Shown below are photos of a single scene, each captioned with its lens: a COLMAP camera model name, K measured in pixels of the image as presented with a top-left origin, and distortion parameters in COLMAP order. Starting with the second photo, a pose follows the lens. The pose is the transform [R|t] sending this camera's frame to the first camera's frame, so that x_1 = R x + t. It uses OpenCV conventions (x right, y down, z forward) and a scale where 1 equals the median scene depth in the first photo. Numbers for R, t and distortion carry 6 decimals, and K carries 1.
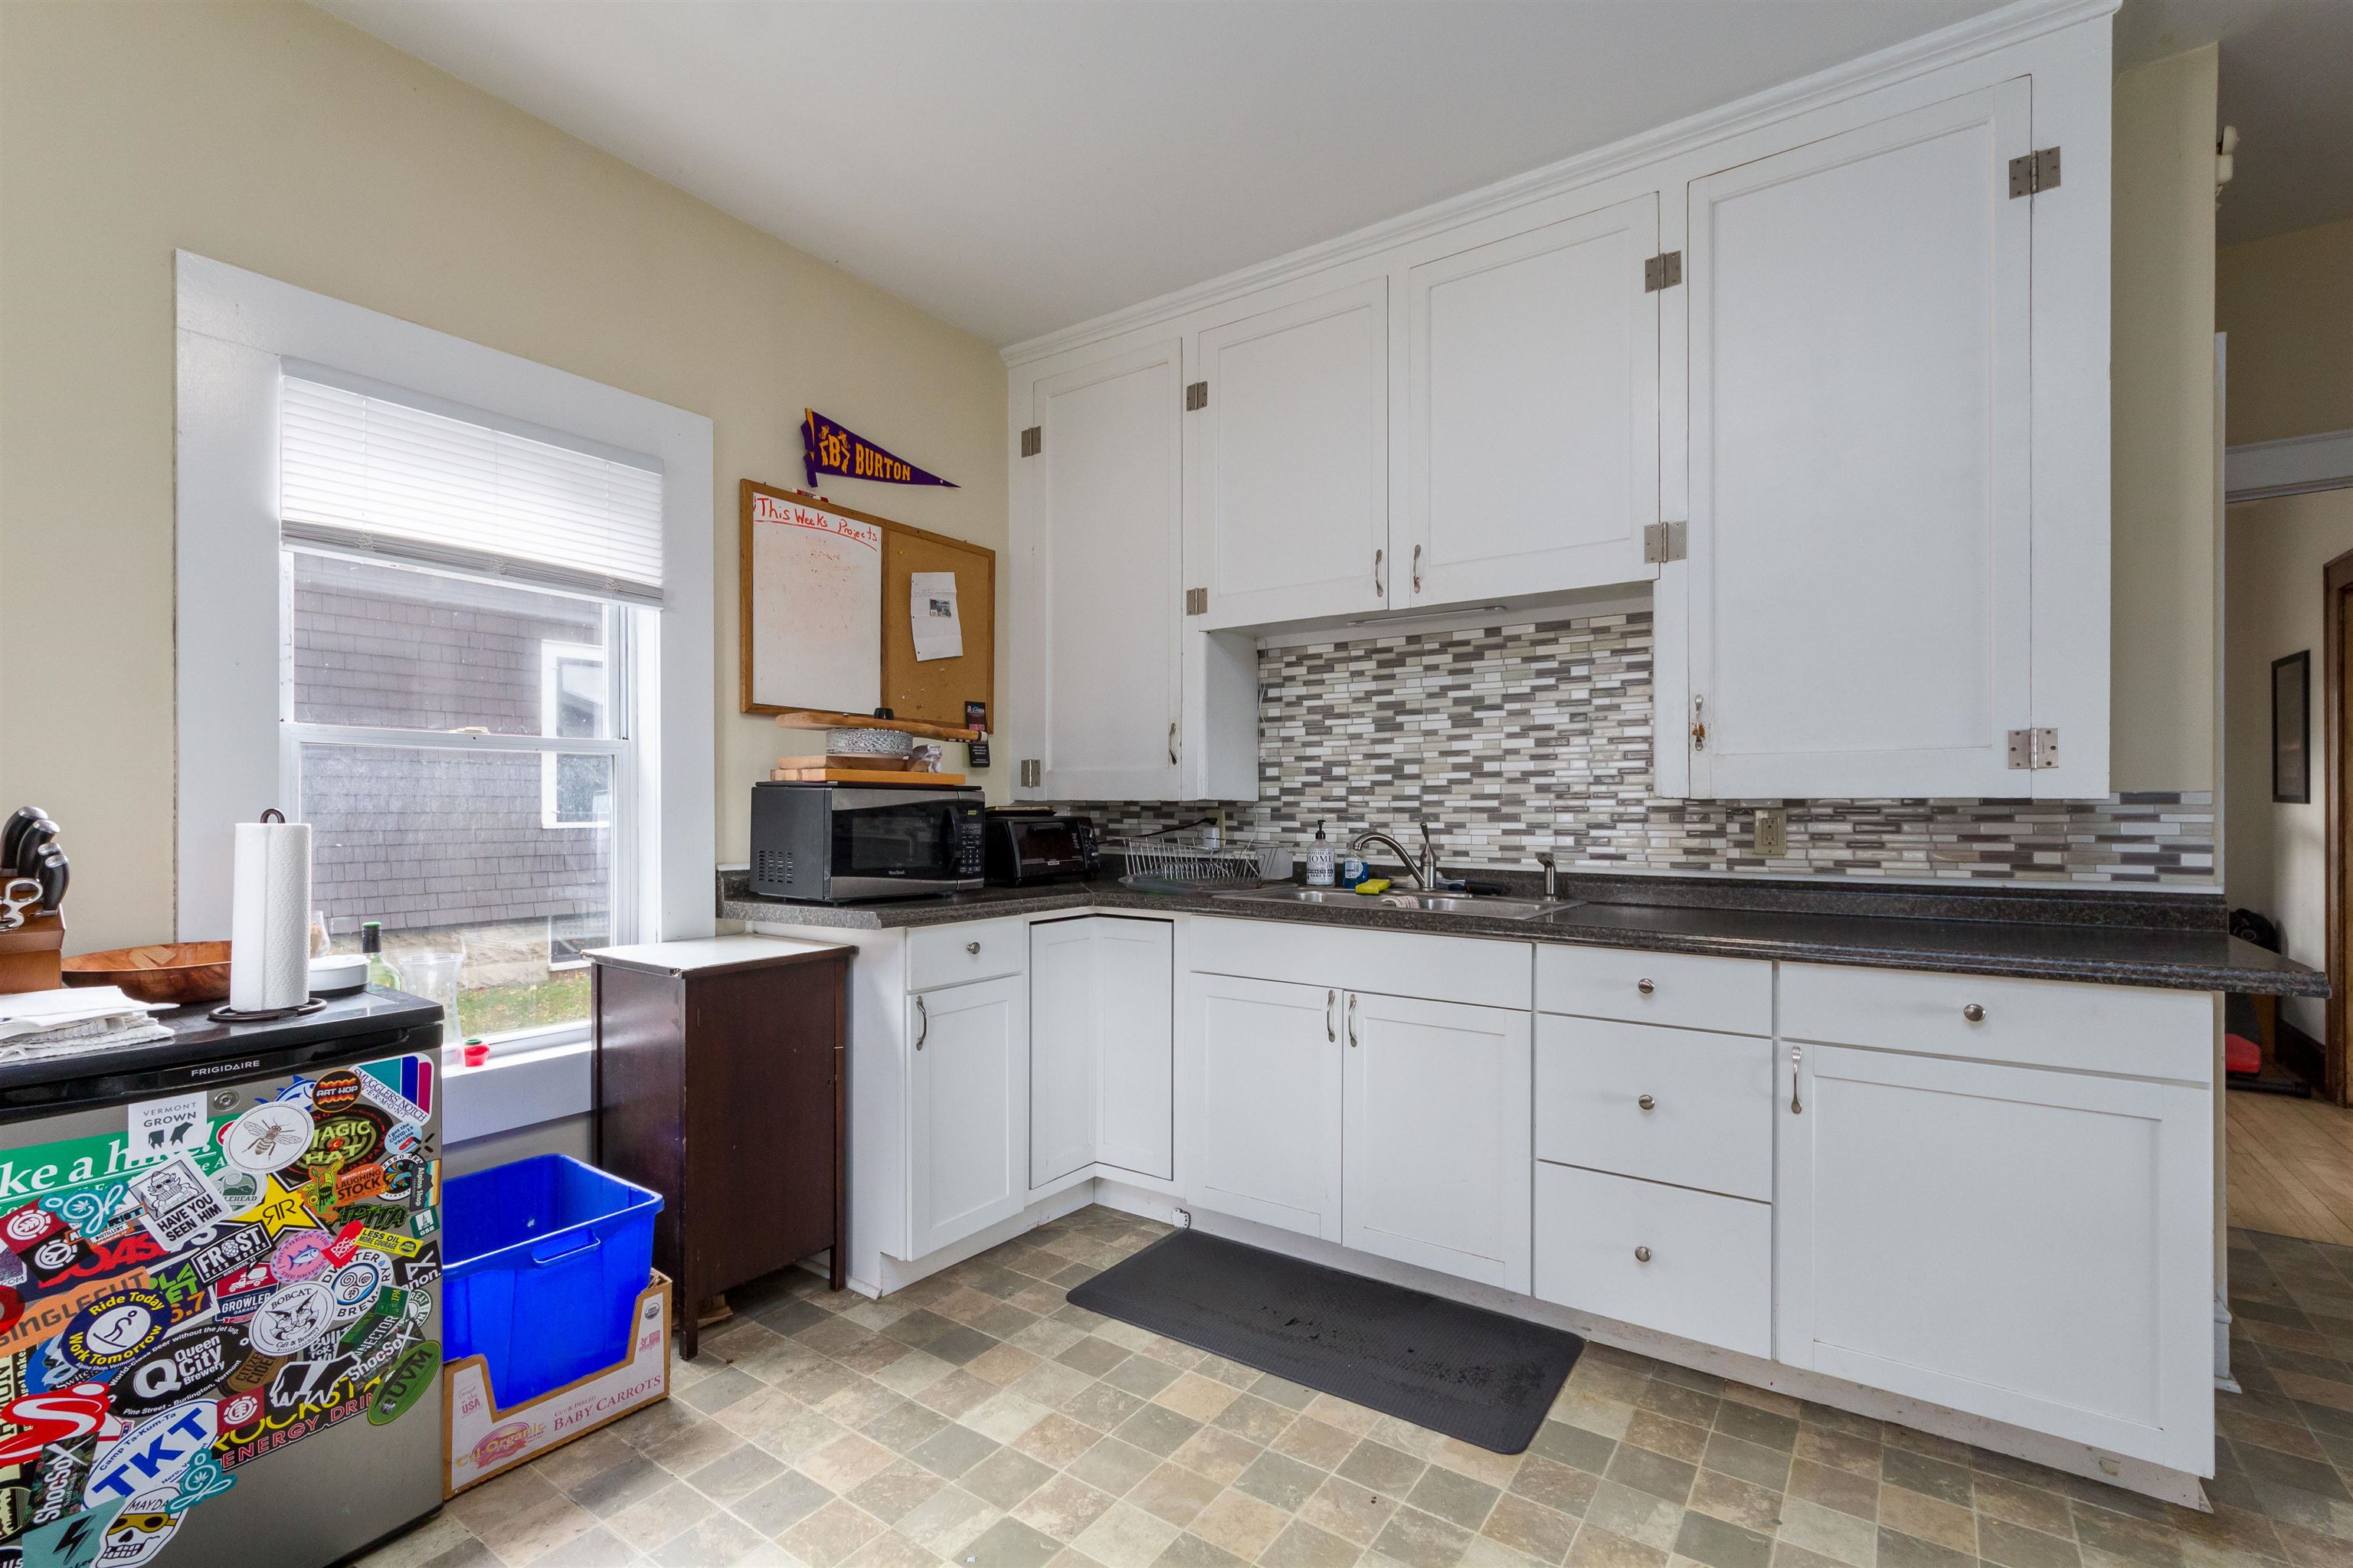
lens RADIAL K [[1051.5, 0, 1216.6], [0, 1051.5, 798.8], [0, 0, 1]] dist [0.002327, 0.001260]
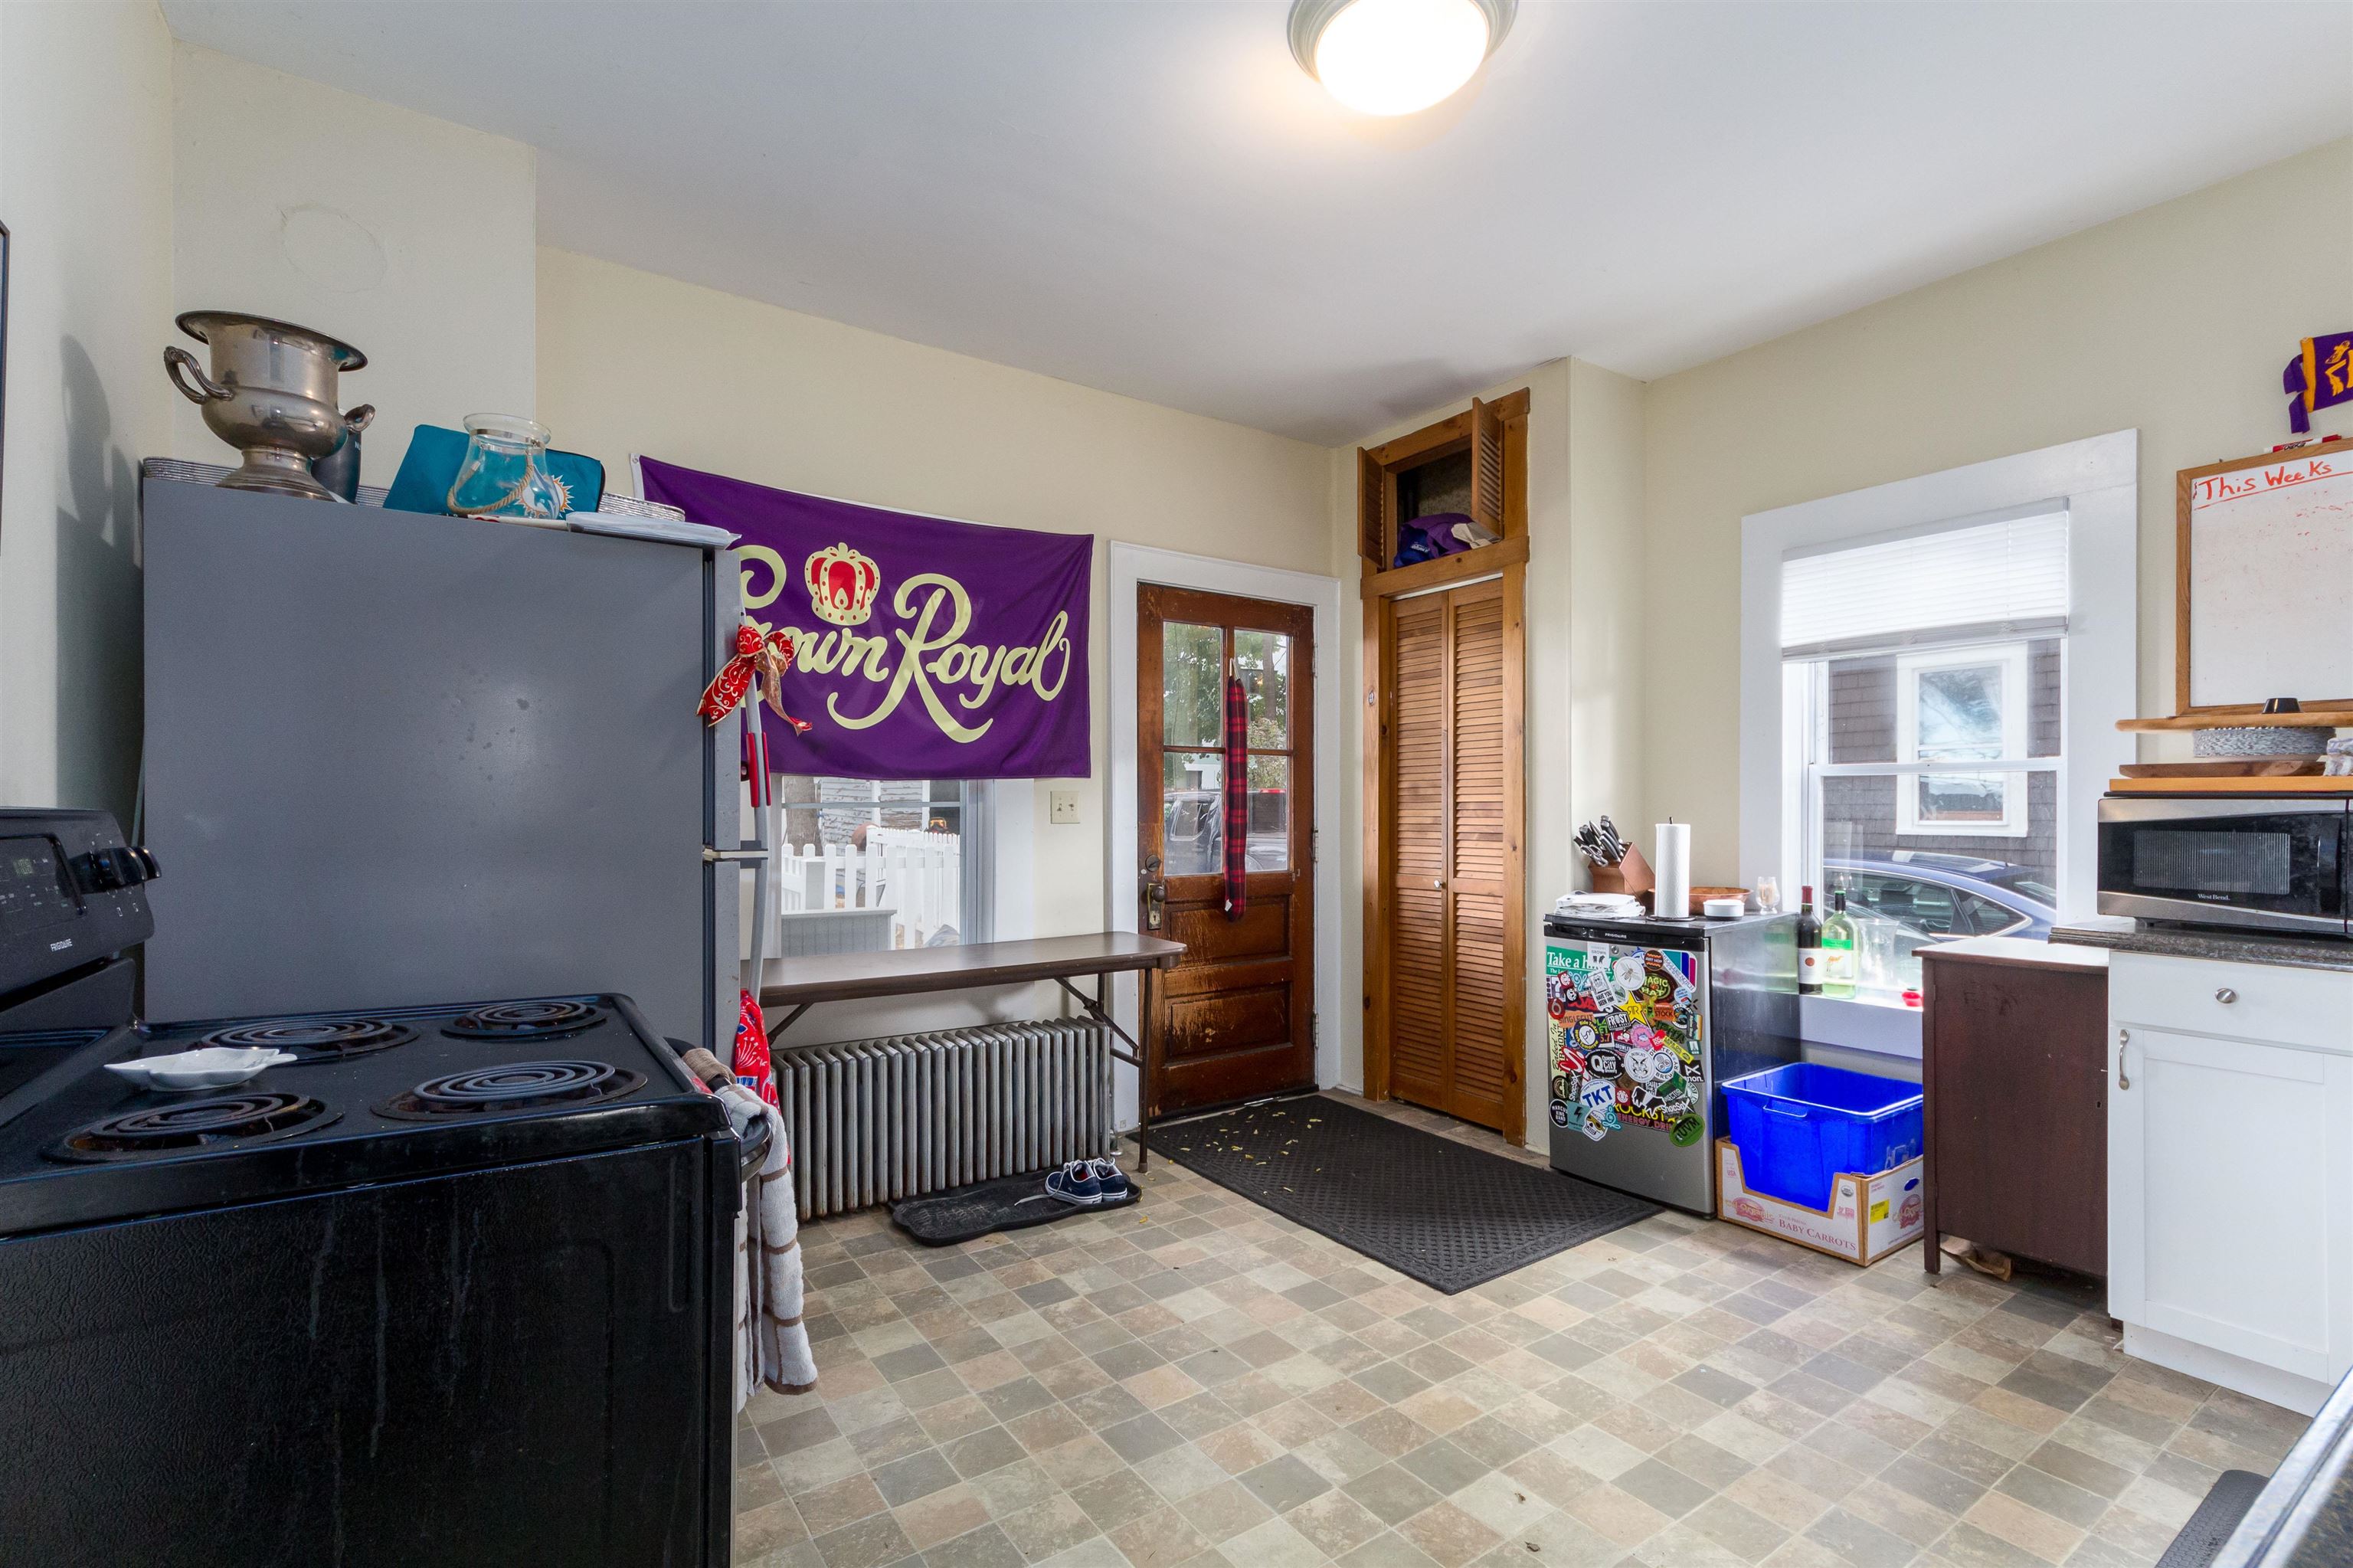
lens RADIAL K [[1064.3, 0, 1182.4], [0, 1064.3, 816.4], [0, 0, 1]] dist [0.002036, 0.000206]
pose [[-0.370264, 0.003556, -0.928920, 1.313794], [0.002500, 0.999993, 0.002832, 0.000307], [0.928923, -0.001274, -0.370271, 0.899003]]
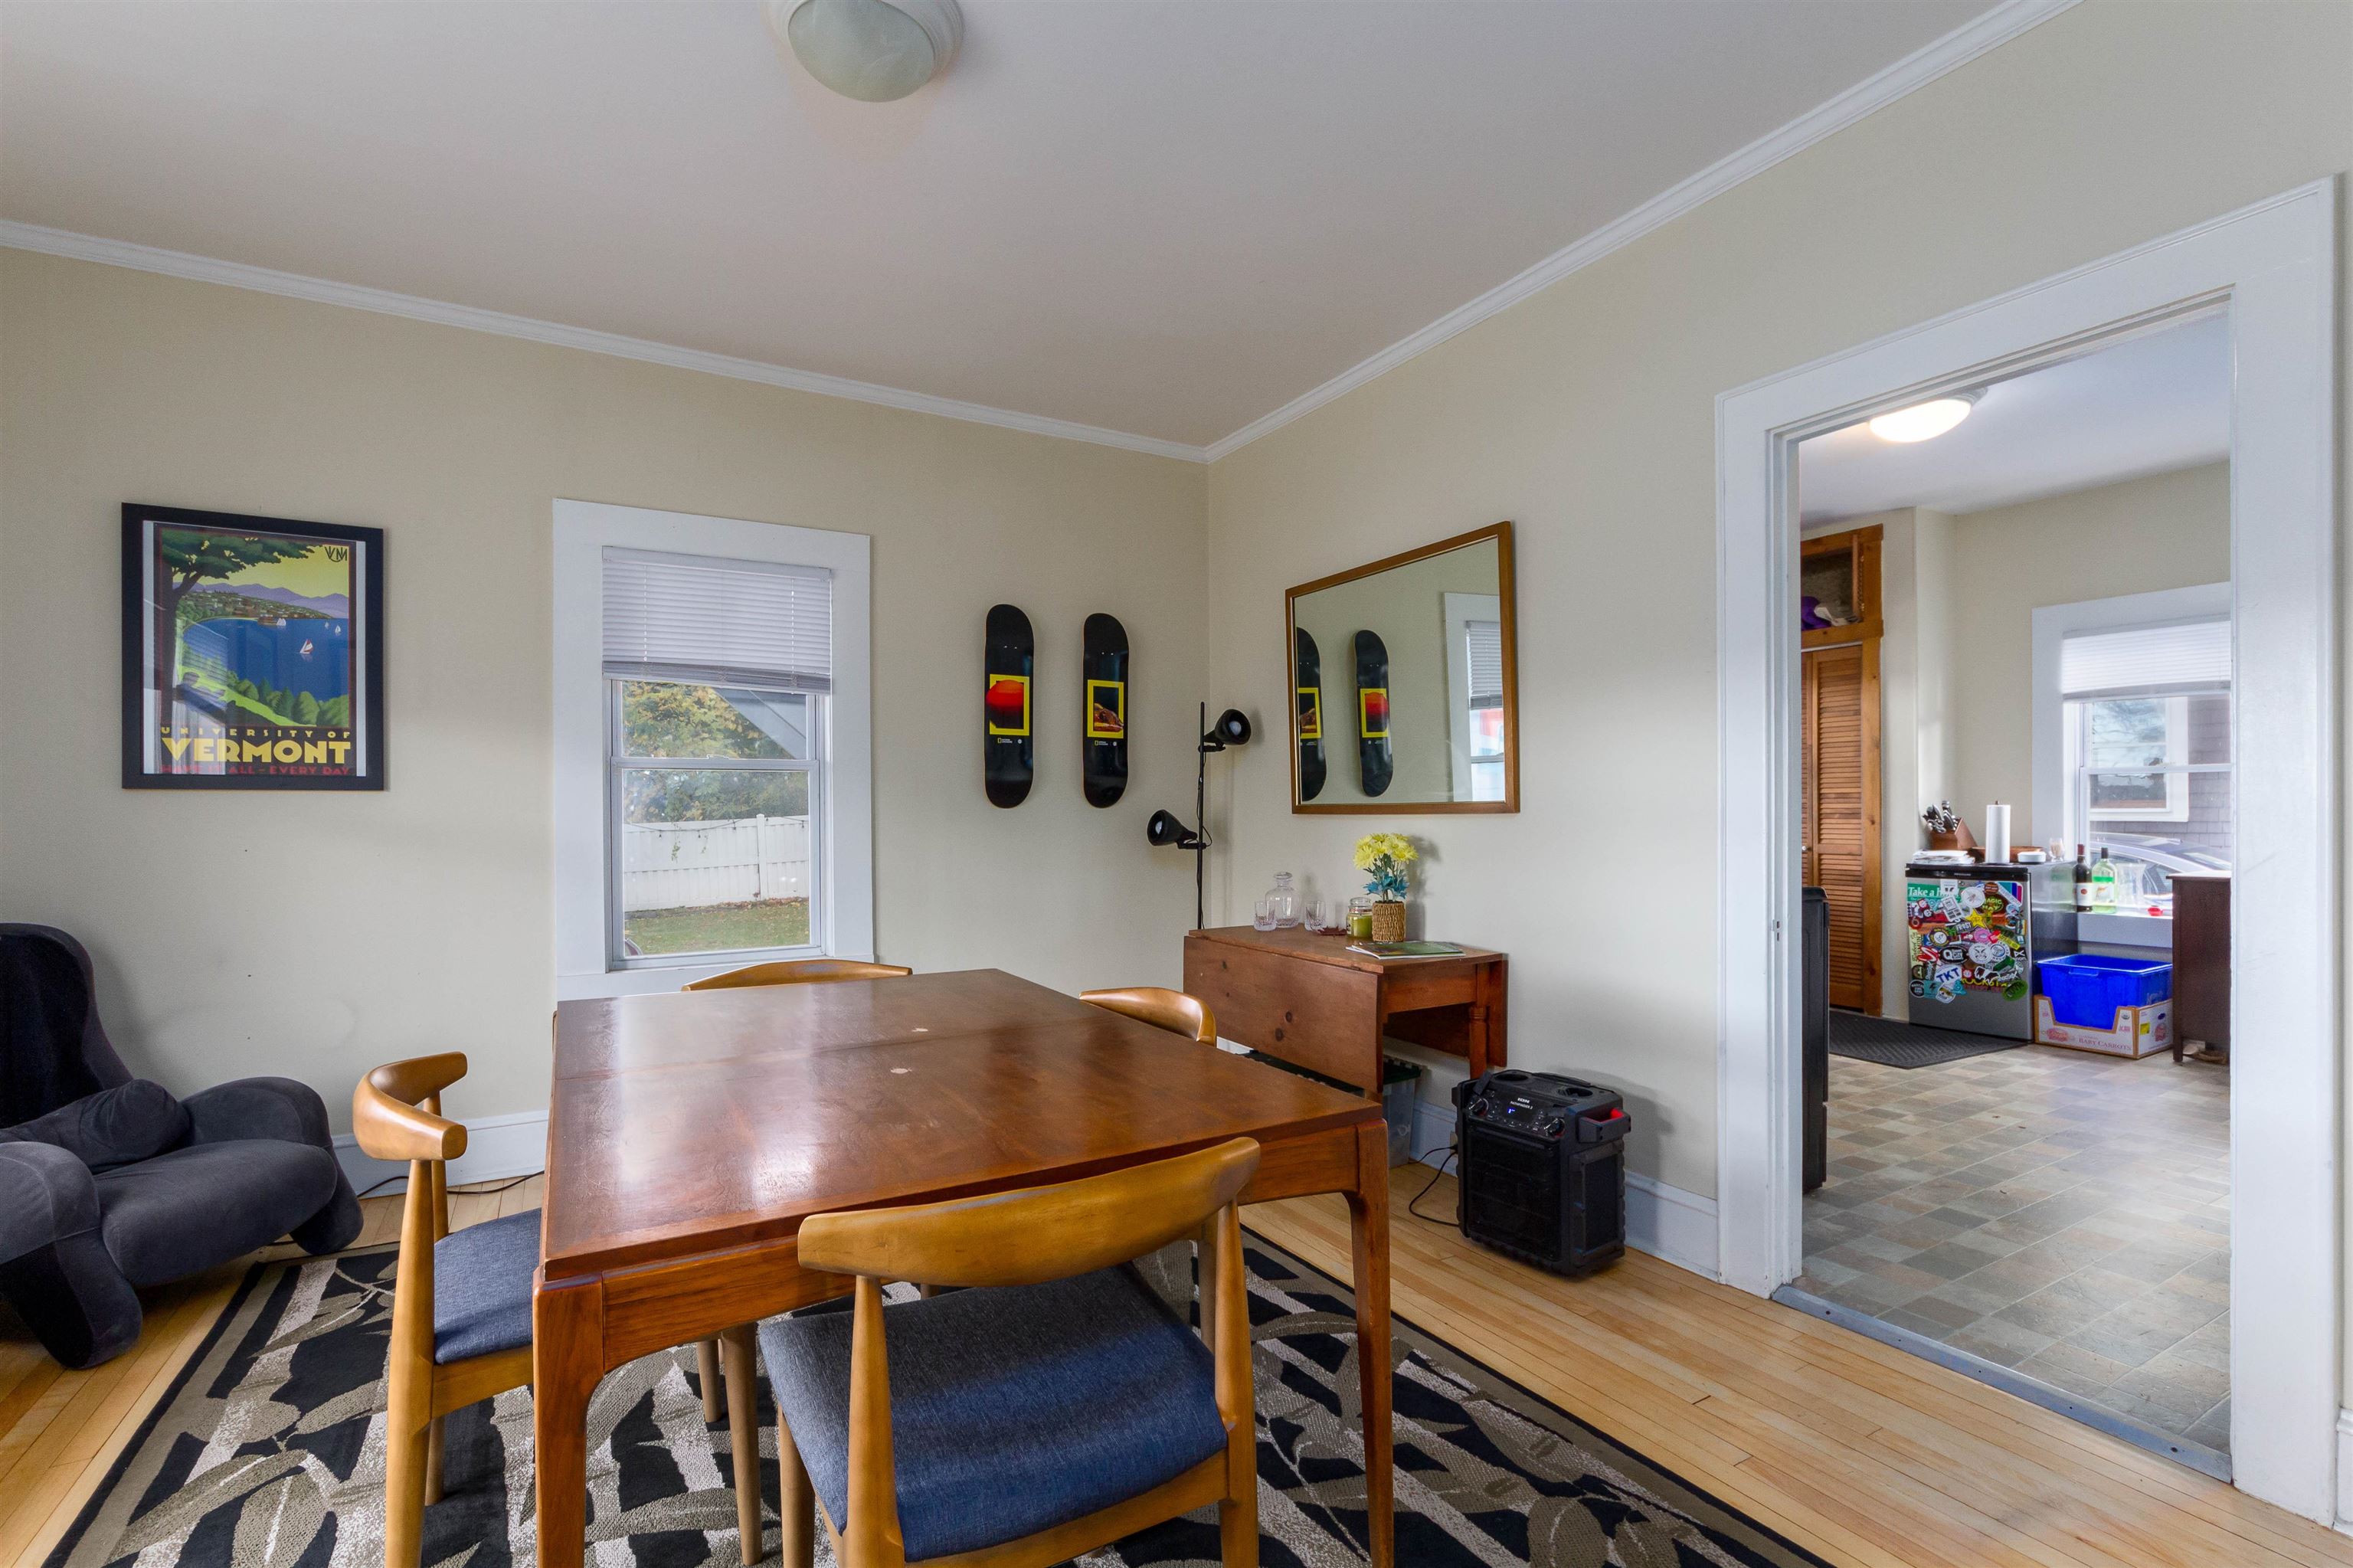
lens RADIAL K [[1074.0, 0, 1185.8], [0, 1074.0, 816.1], [0, 0, 1]] dist [-0.013275, 0.000178]
pose [[-0.434518, 0.007457, -0.900632, 3.103508], [0.007874, 0.999959, 0.004480, 0.022574], [0.900629, -0.005145, -0.434559, 0.194641]]
